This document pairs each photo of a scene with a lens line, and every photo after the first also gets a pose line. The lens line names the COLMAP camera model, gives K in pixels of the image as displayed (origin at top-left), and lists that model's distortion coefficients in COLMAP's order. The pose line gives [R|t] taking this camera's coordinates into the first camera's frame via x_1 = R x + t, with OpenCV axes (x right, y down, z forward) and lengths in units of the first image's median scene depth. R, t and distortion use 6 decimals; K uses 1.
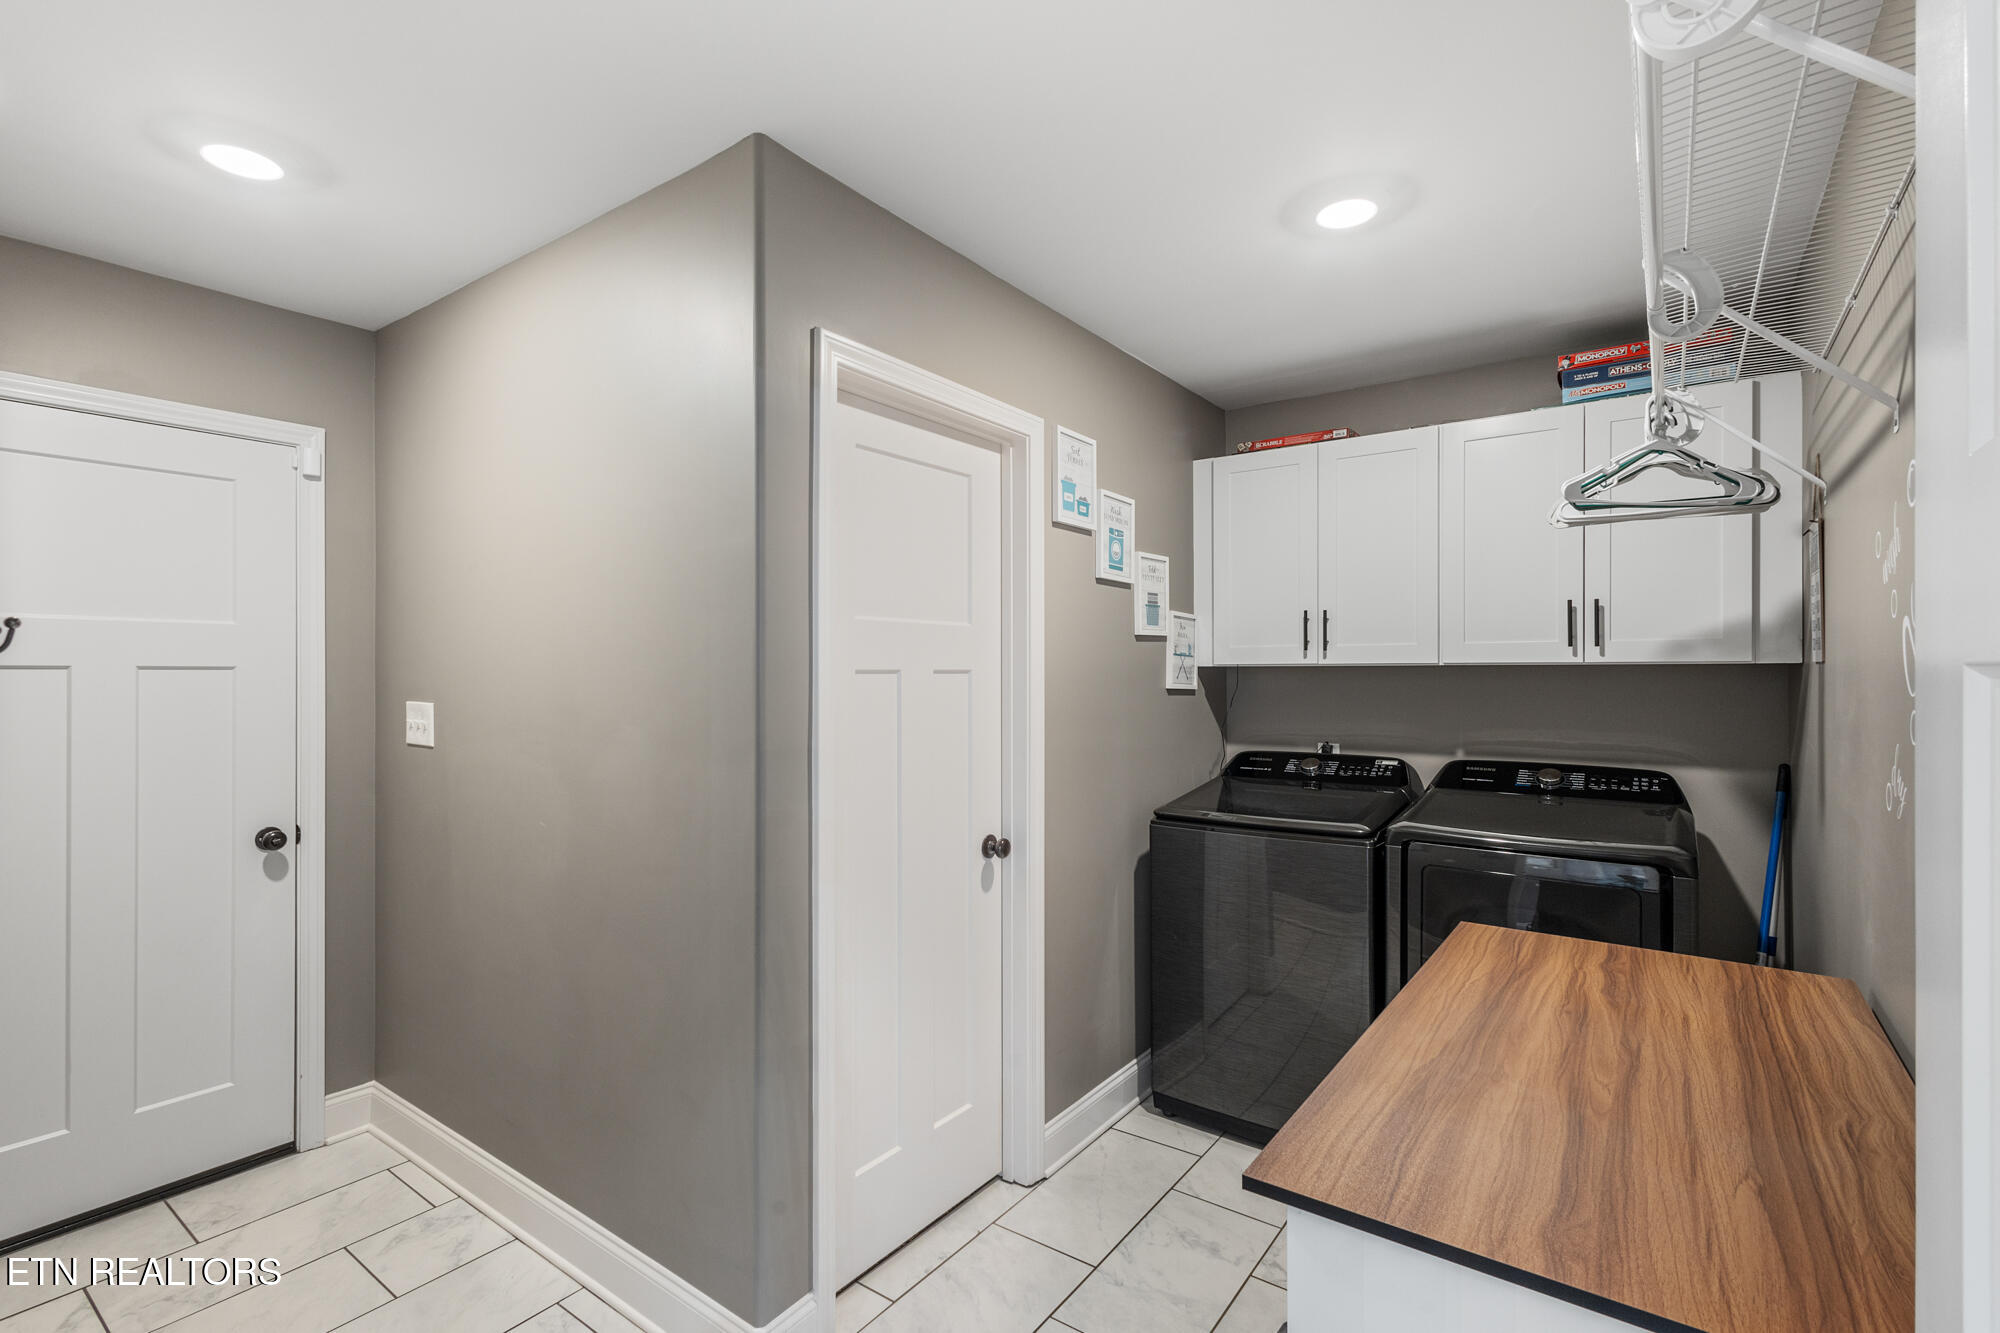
lens RADIAL K [[920.7, 0, 989.8], [0, 920.7, 668.9], [0, 0, 1]] dist [0.013127, -0.003906]
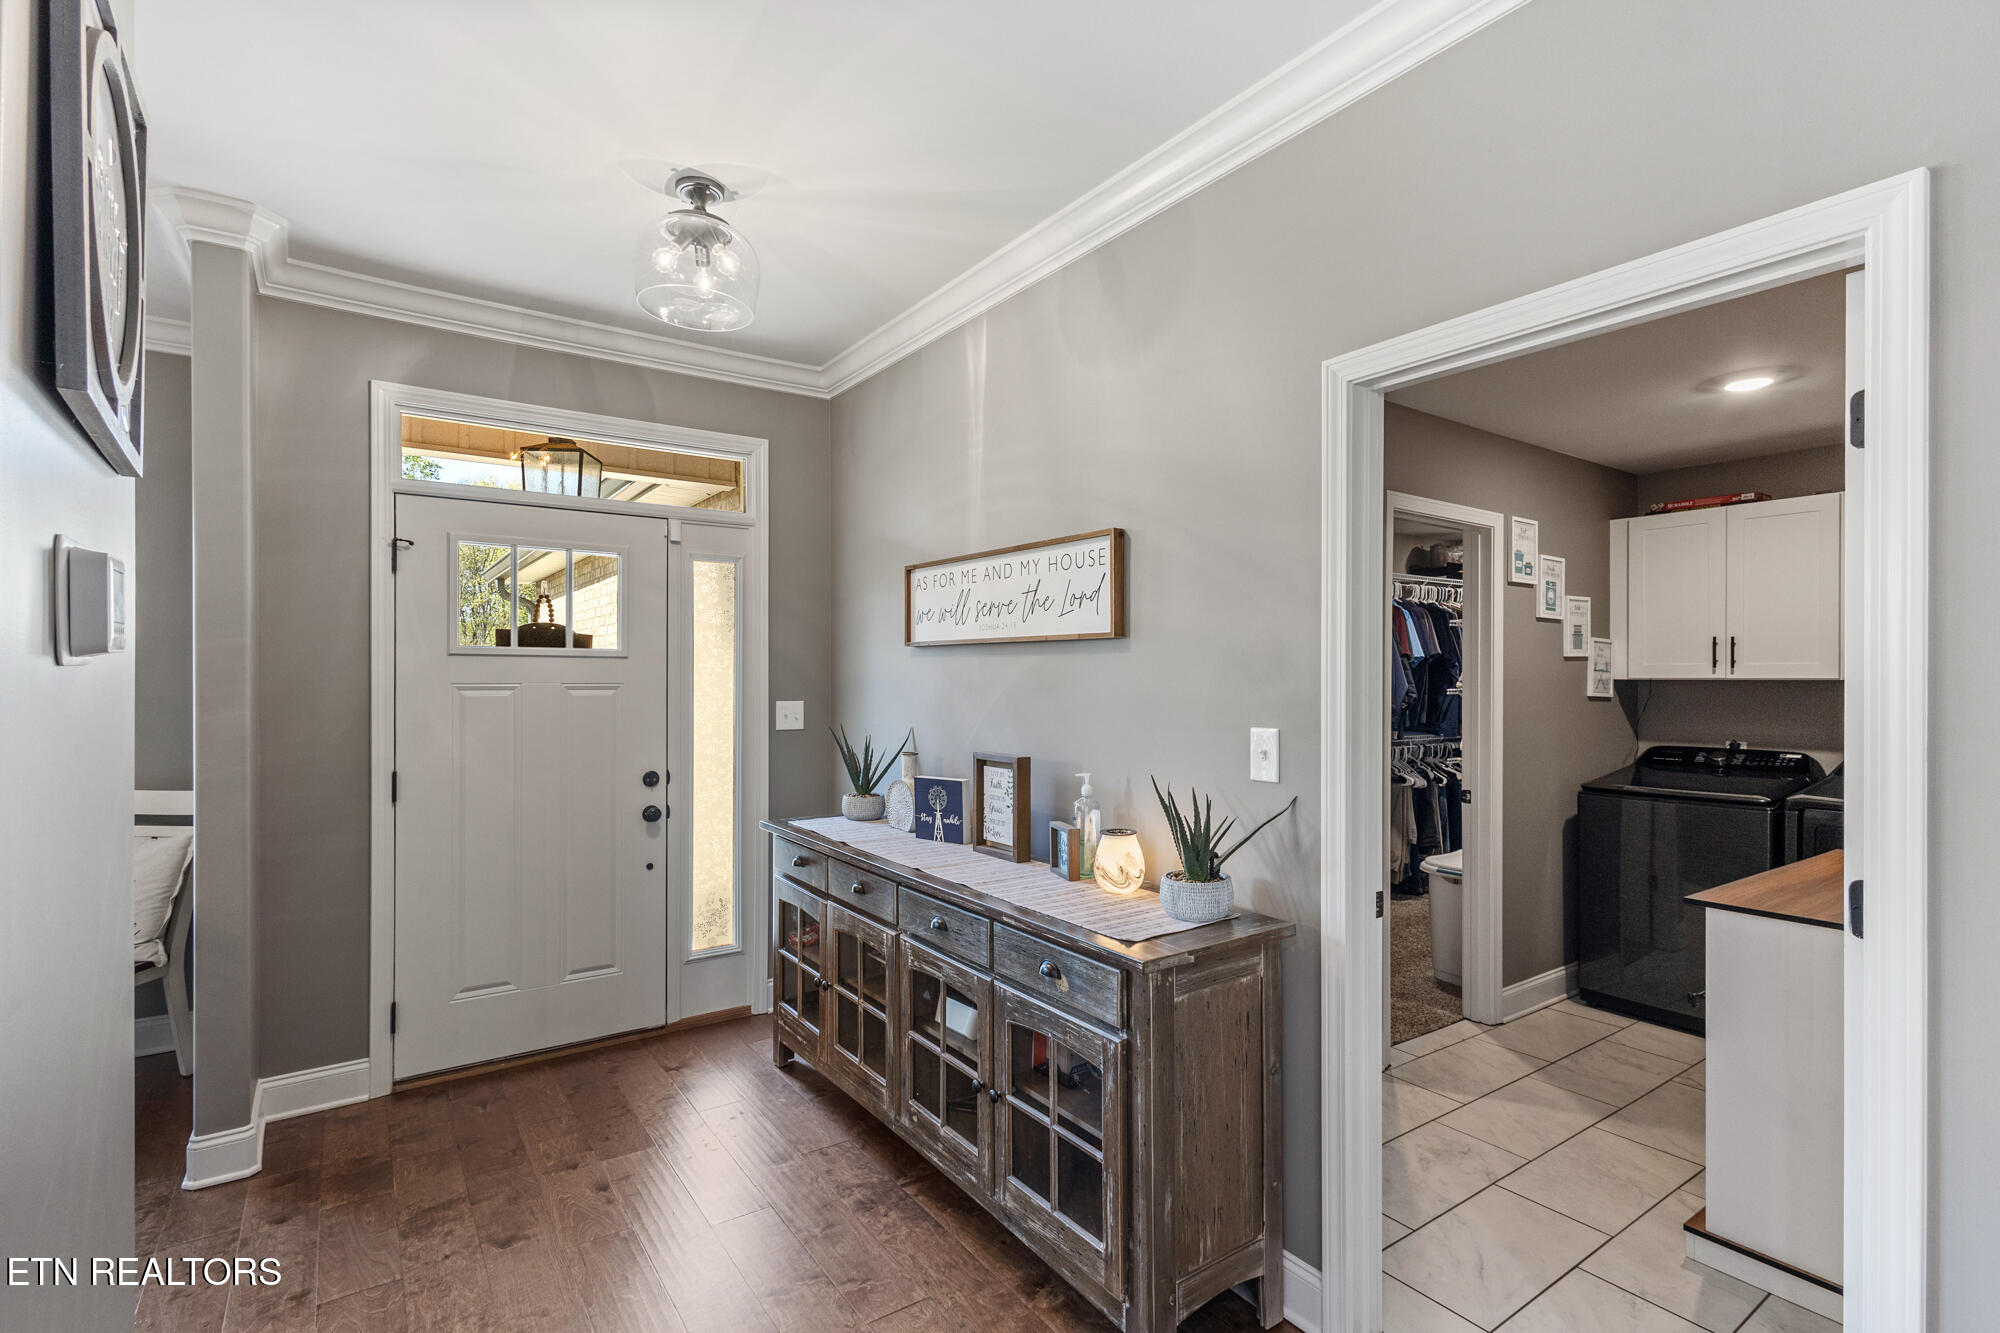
lens RADIAL K [[920.7, 0, 997.3], [0, 920.7, 677.8], [0, 0, 1]] dist [0.013127, -0.003906]
pose [[0.947402, 0.002397, -0.320037, -0.195133], [-0.001558, 0.999995, 0.002877, -0.008250], [0.320042, -0.002227, 0.947401, -0.555220]]
